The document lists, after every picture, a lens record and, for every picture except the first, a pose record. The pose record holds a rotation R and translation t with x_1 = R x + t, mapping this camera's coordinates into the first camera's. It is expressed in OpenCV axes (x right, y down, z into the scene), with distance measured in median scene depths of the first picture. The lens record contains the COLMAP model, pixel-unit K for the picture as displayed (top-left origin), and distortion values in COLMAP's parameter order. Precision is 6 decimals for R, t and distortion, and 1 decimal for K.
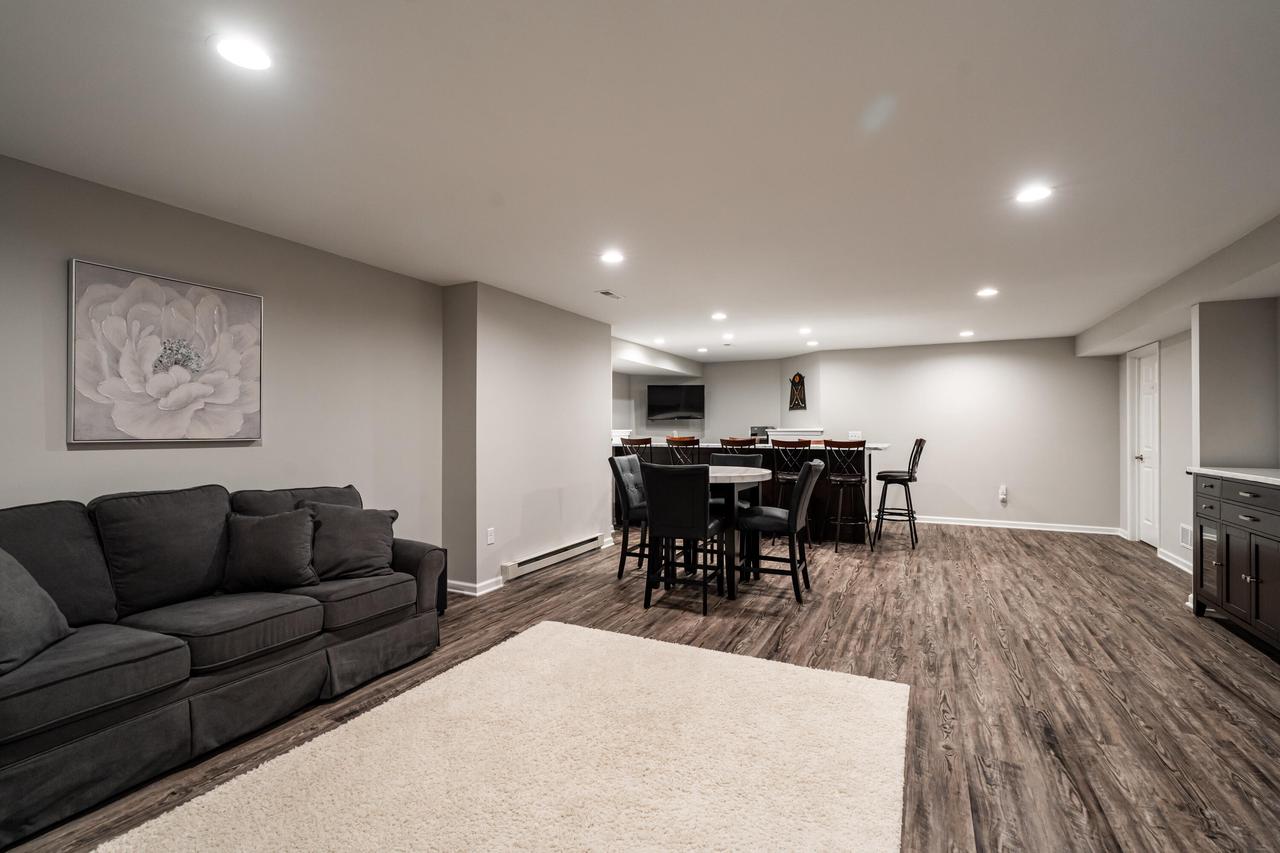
lens RADIAL K [[581.9, 0, 631.4], [0, 581.9, 424.4], [0, 0, 1]] dist [-0.008846, 0.002382]
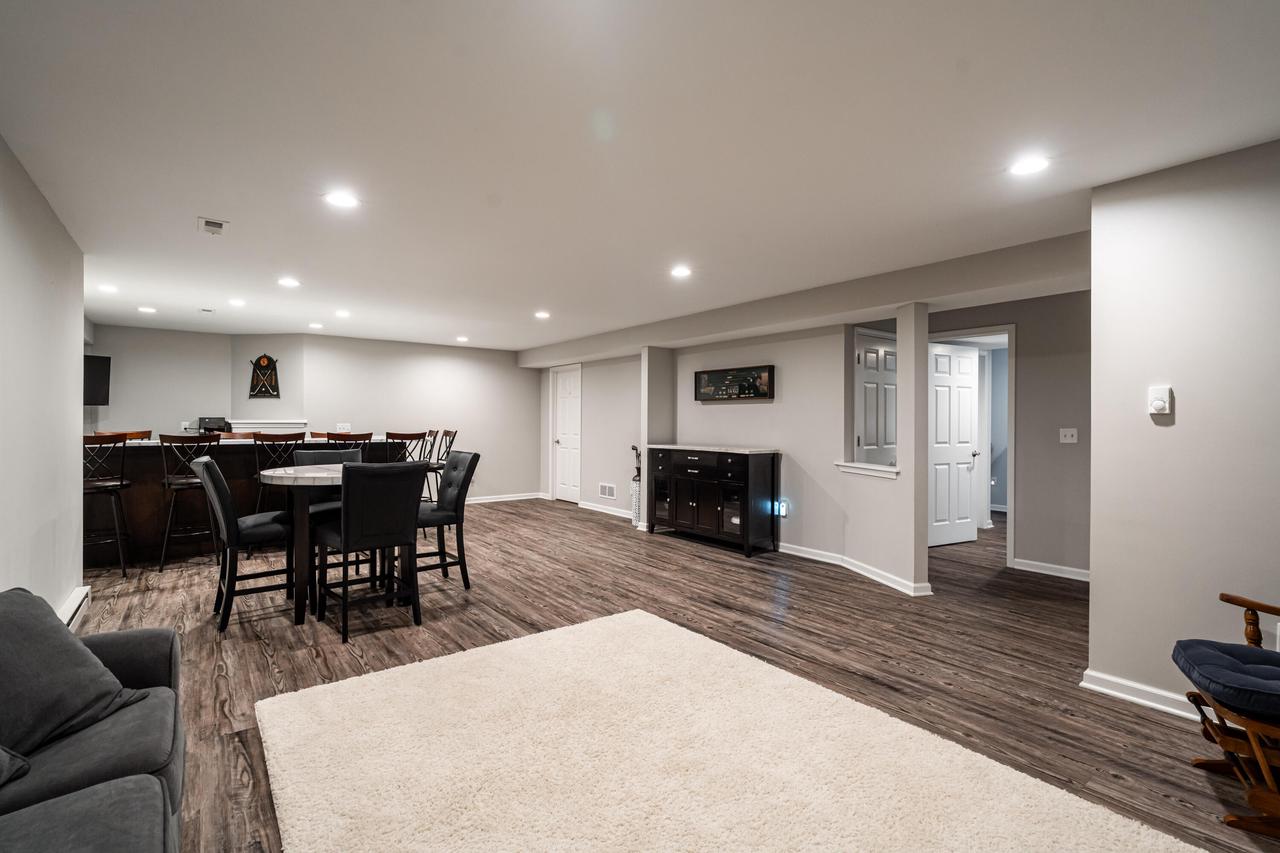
lens RADIAL K [[581.9, 0, 649.9], [0, 581.9, 426.4], [0, 0, 1]] dist [-0.008846, 0.002382]
pose [[0.426681, -0.005215, 0.904387, -0.615608], [-0.011192, 0.999876, 0.011046, 0.001949], [-0.904333, -0.014835, 0.426570, 0.324203]]
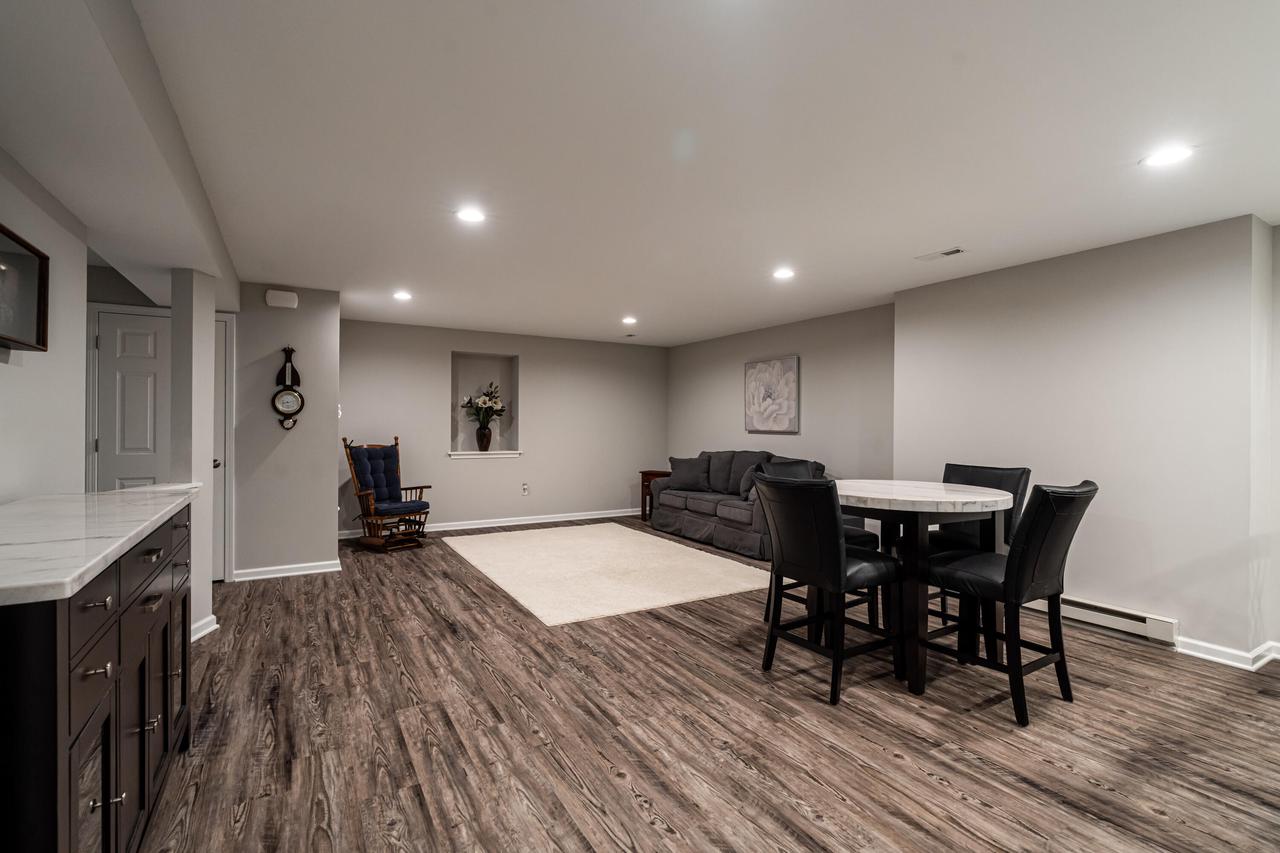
lens RADIAL K [[581.9, 0, 628.9], [0, 581.9, 426.0], [0, 0, 1]] dist [-0.008846, 0.002382]
pose [[-0.556010, -0.002363, -0.831172, 1.182790], [-0.000903, 0.999997, -0.002239, 0.011581], [0.831175, -0.000495, -0.556010, 1.522184]]
